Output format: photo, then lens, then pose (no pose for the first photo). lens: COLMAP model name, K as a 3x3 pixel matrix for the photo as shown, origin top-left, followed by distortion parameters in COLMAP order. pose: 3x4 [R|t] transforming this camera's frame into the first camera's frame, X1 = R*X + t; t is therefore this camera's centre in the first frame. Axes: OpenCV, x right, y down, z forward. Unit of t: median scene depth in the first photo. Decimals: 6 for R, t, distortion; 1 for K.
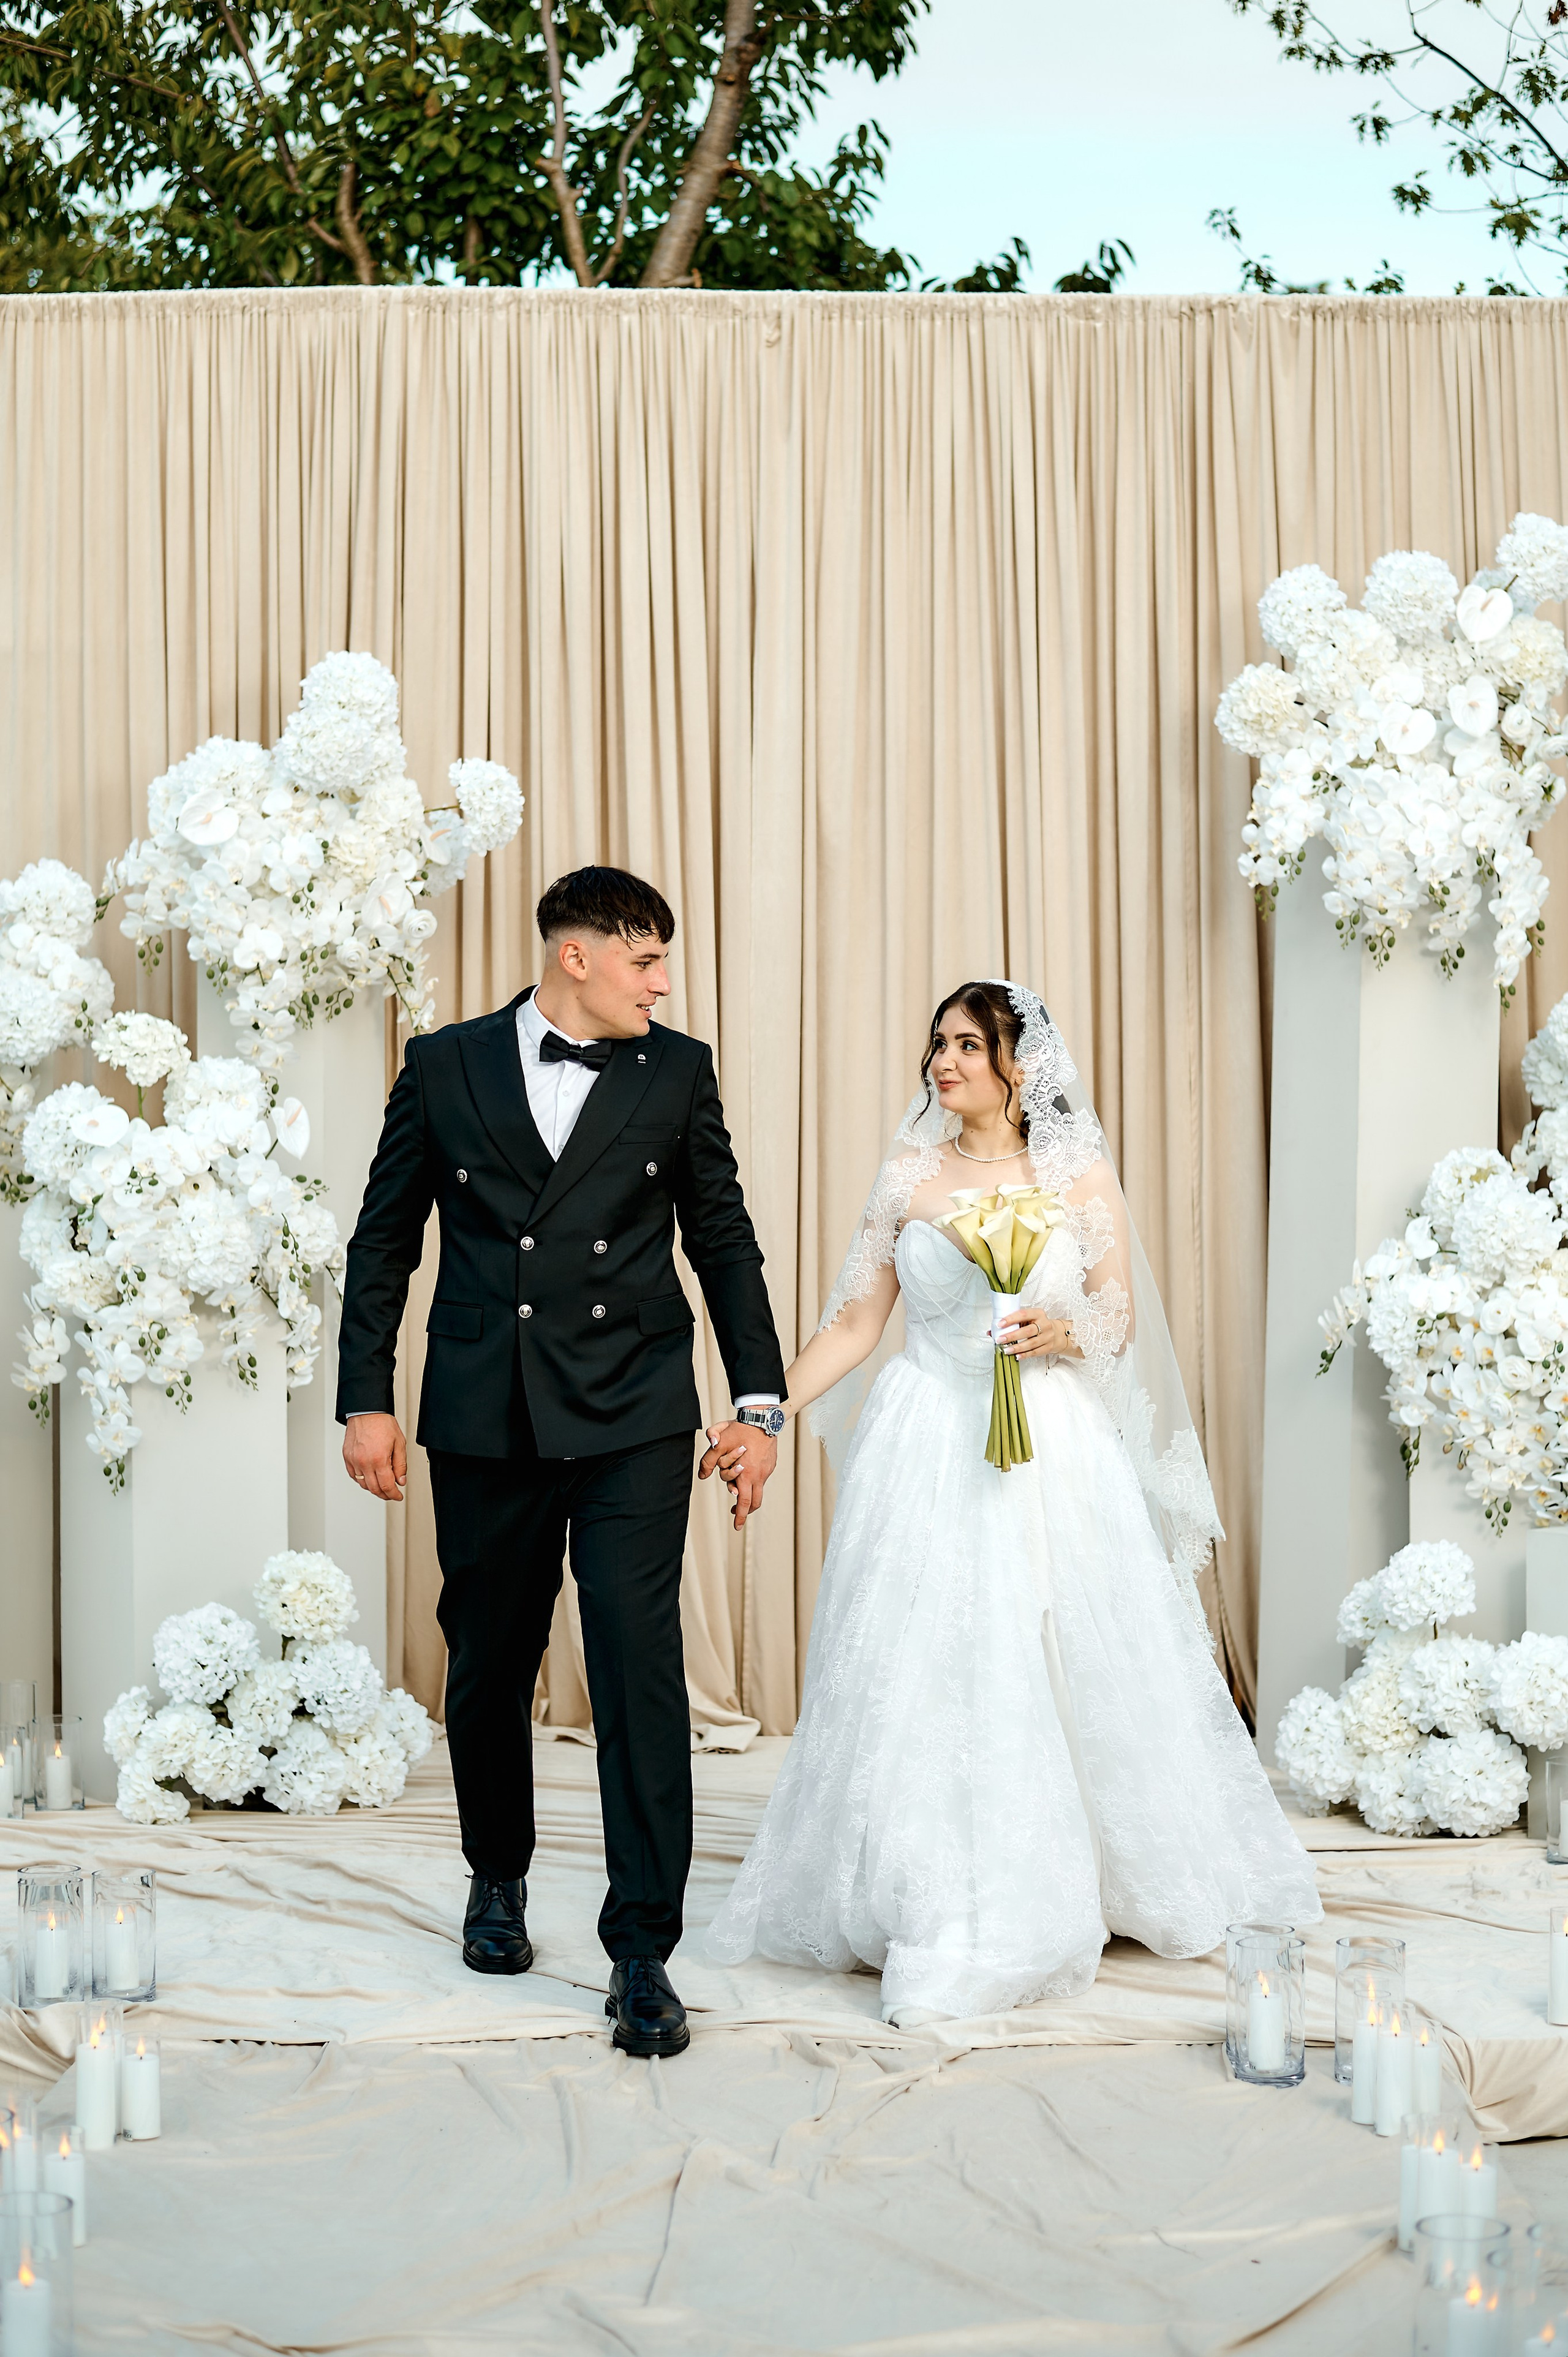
lens RADIAL K [[3536.5, 0, 790.0], [0, 3536.5, 1125.4], [0, 0, 1]] dist [-0.117678, 0.050404]
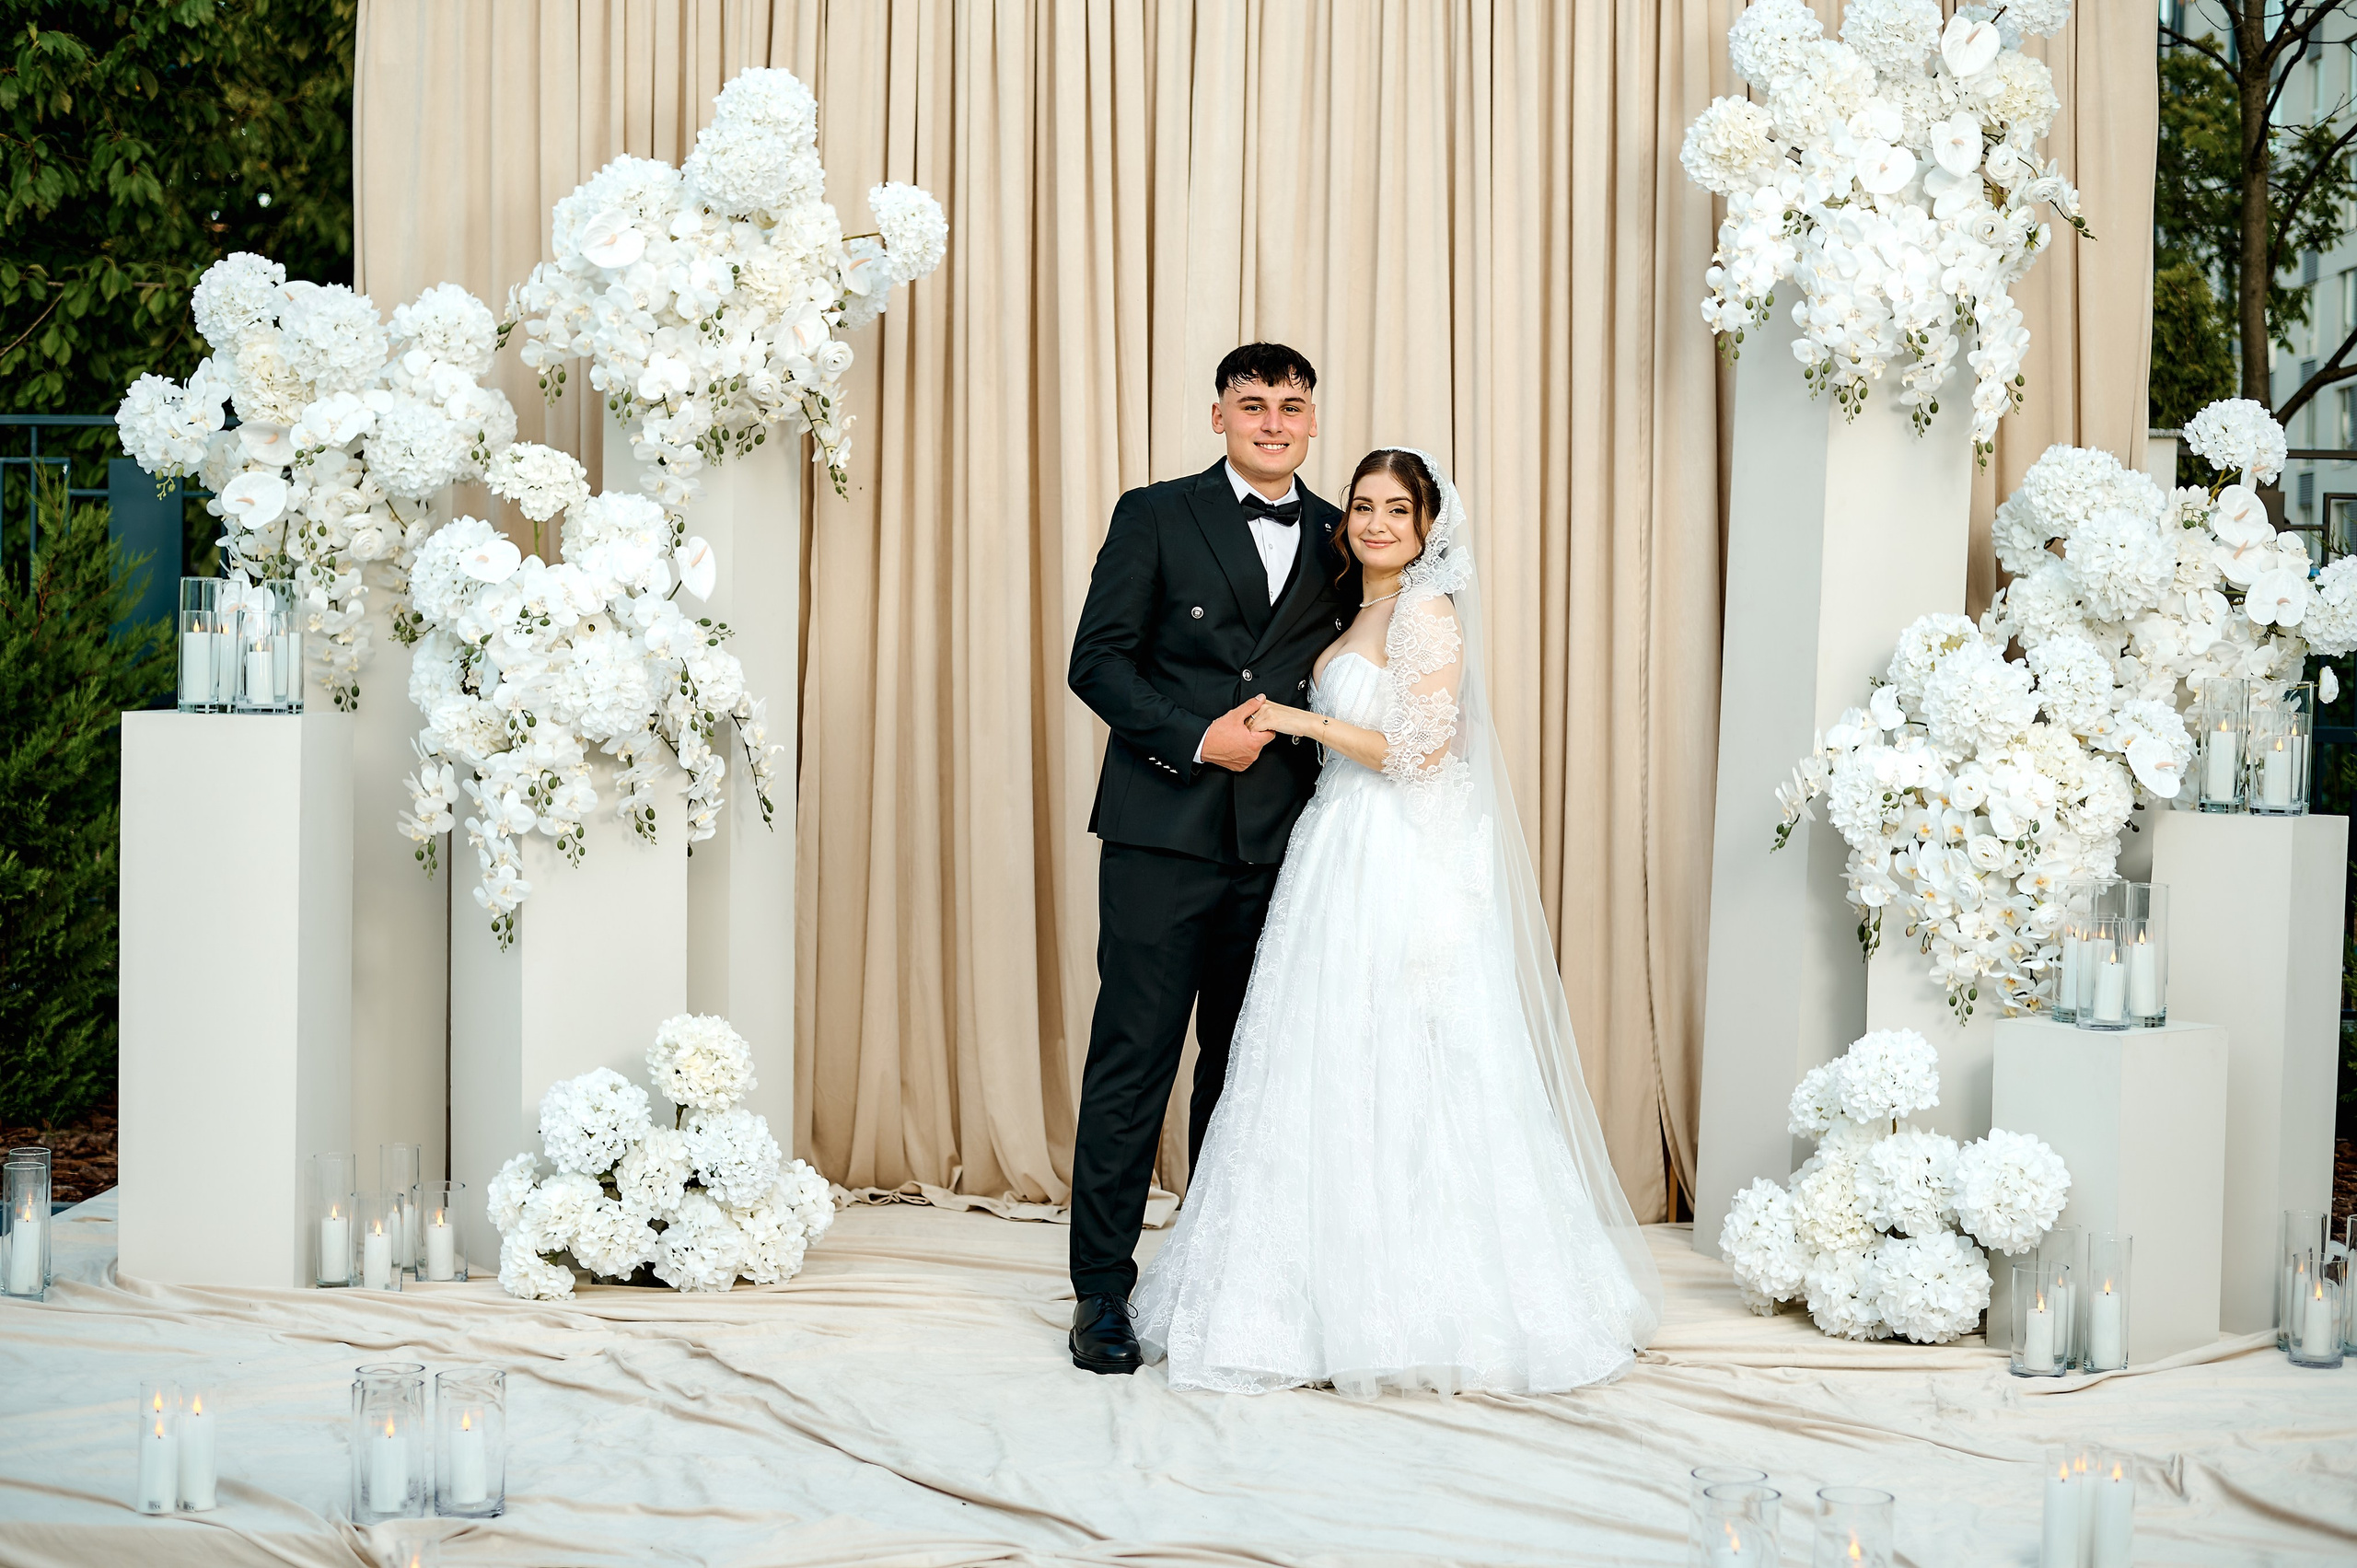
lens RADIAL K [[3223.4, 0, 1178.5], [0, 3223.4, 784.0], [0, 0, 1]] dist [-0.113251, 0.066007]
pose [[0.999714, 0.019586, -0.013698, 0.001288], [-0.018789, 0.998249, 0.056086, 0.007584], [0.014772, -0.055813, 0.998332, 0.135522]]
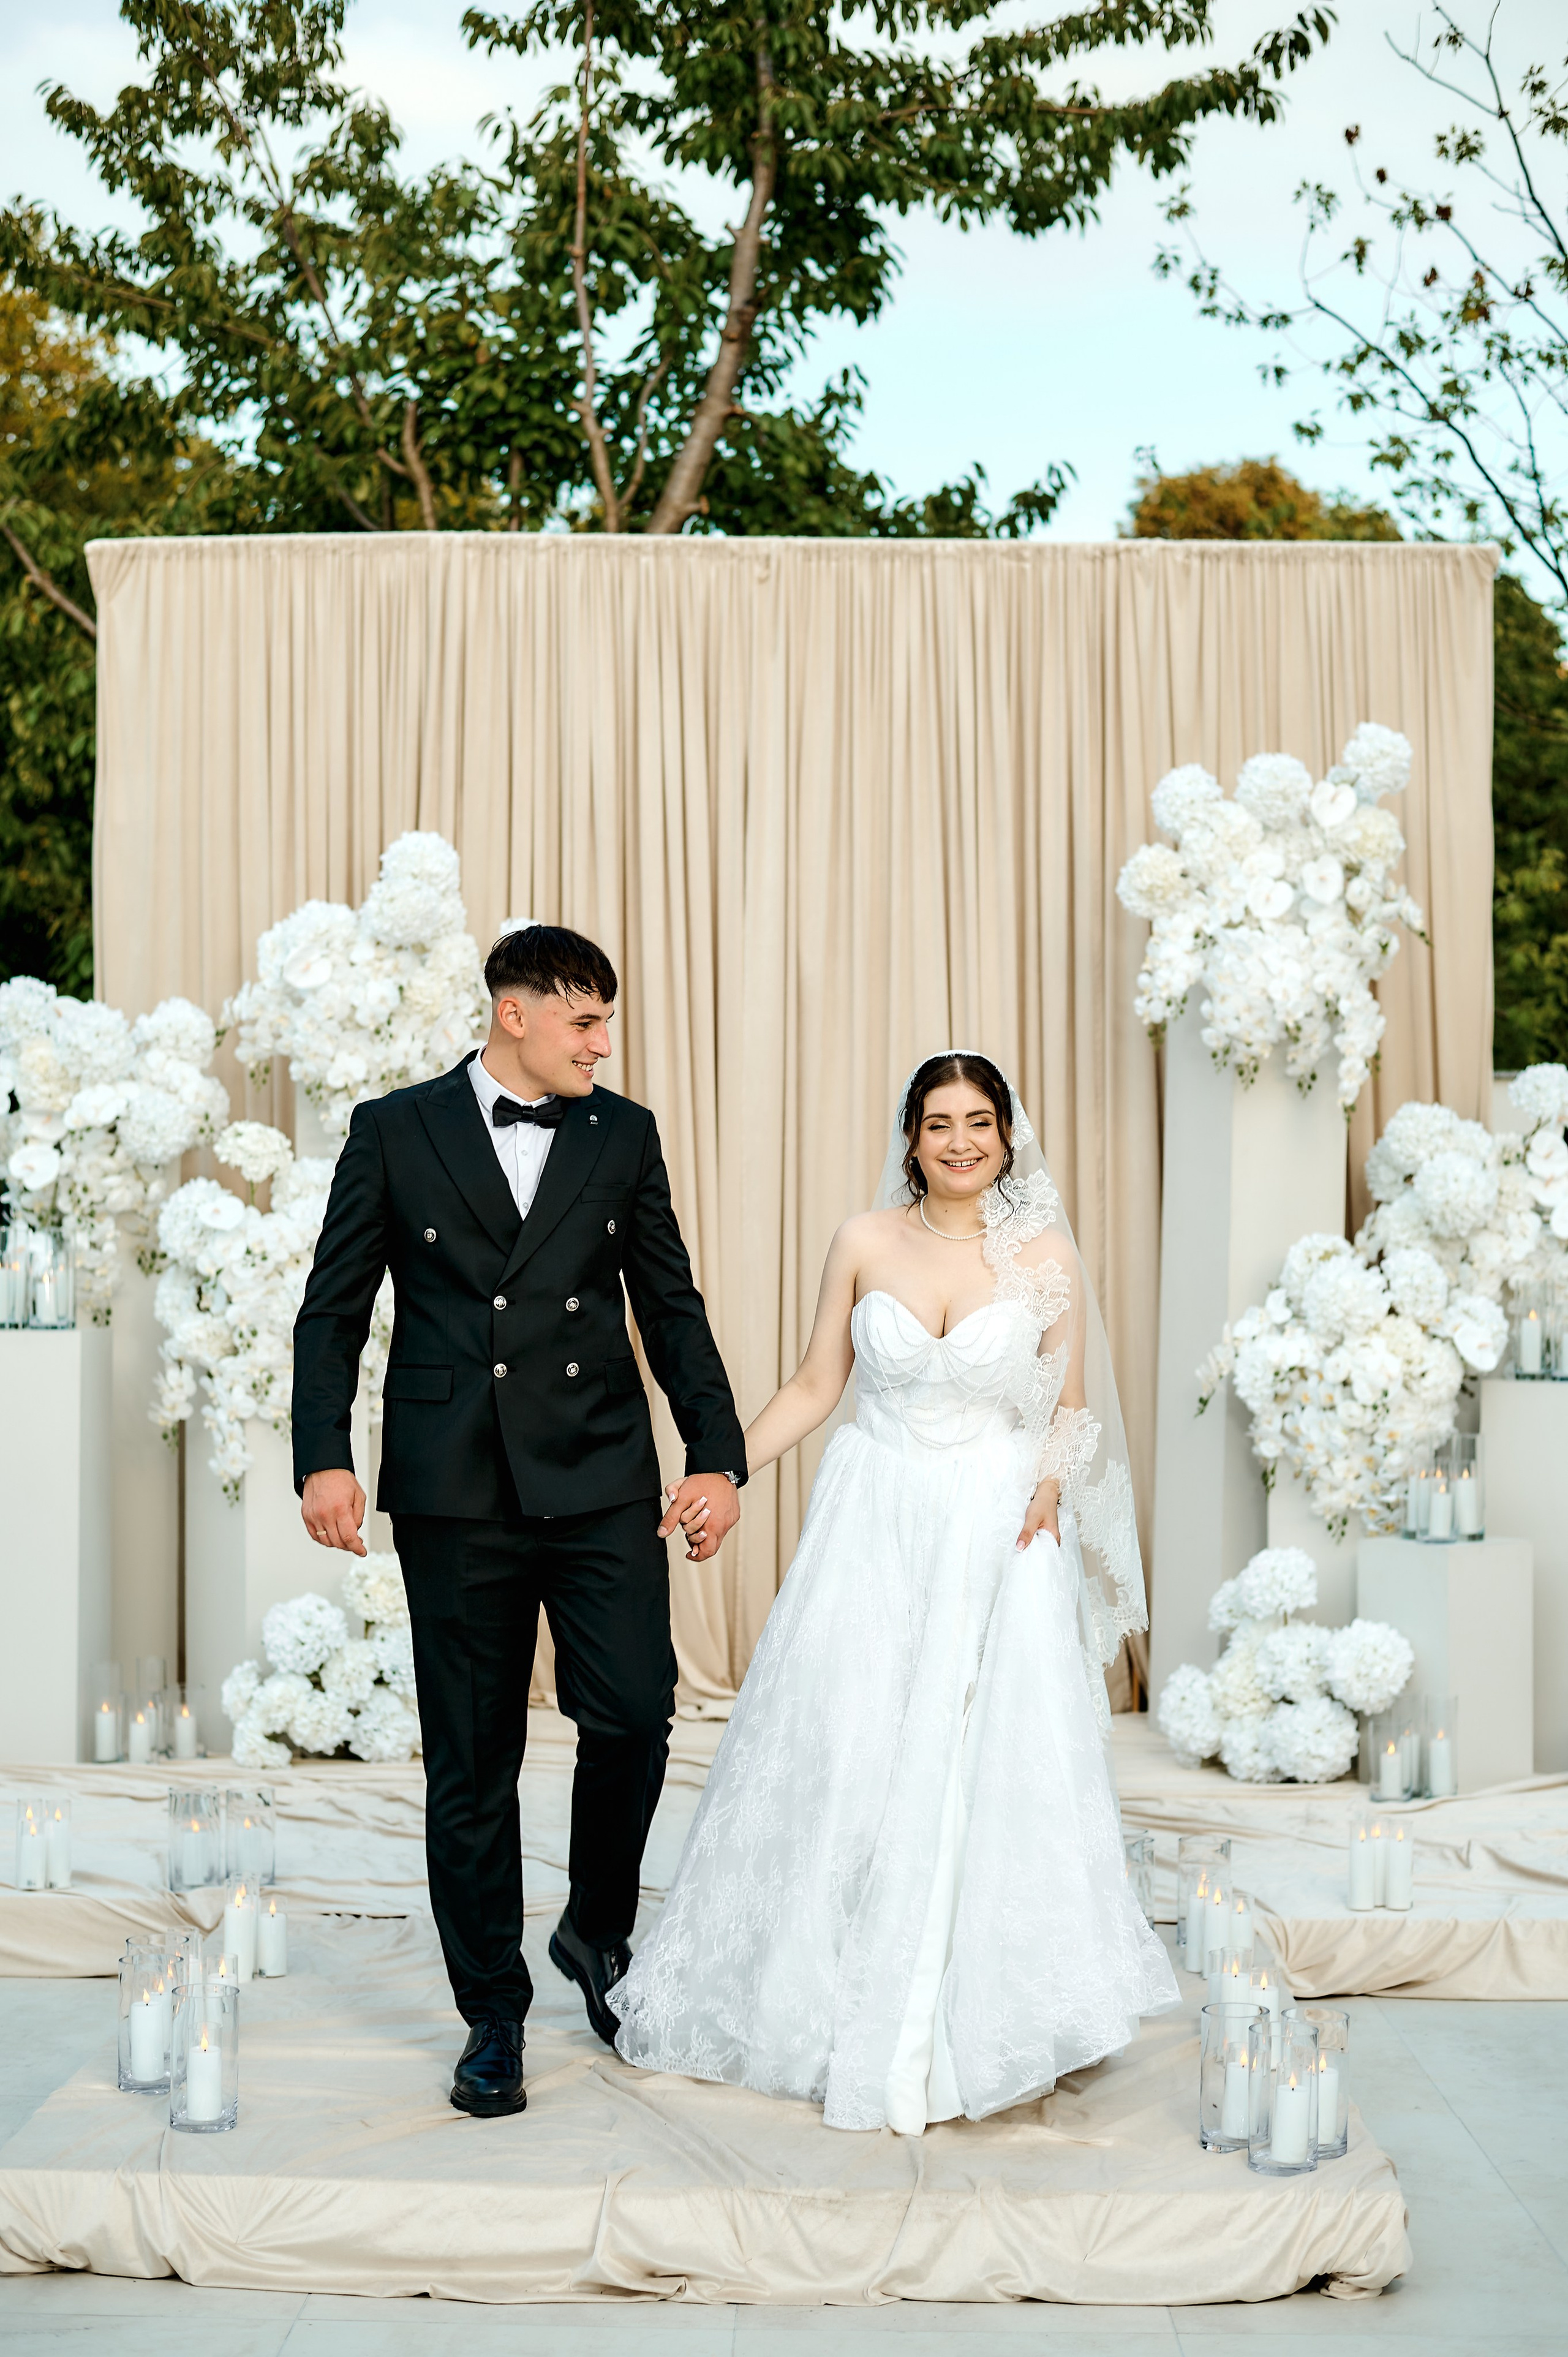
lens RADIAL K [[3223.3, 0, 783.2], [0, 3223.3, 1197.2], [0, 0, 1]] dist [-0.113251, 0.066007]
pose [[0.999987, 0.003324, -0.003772, 0.007930], [-0.003341, 0.999984, -0.004460, -0.000997], [0.003757, 0.004472, 0.999983, -0.136523]]
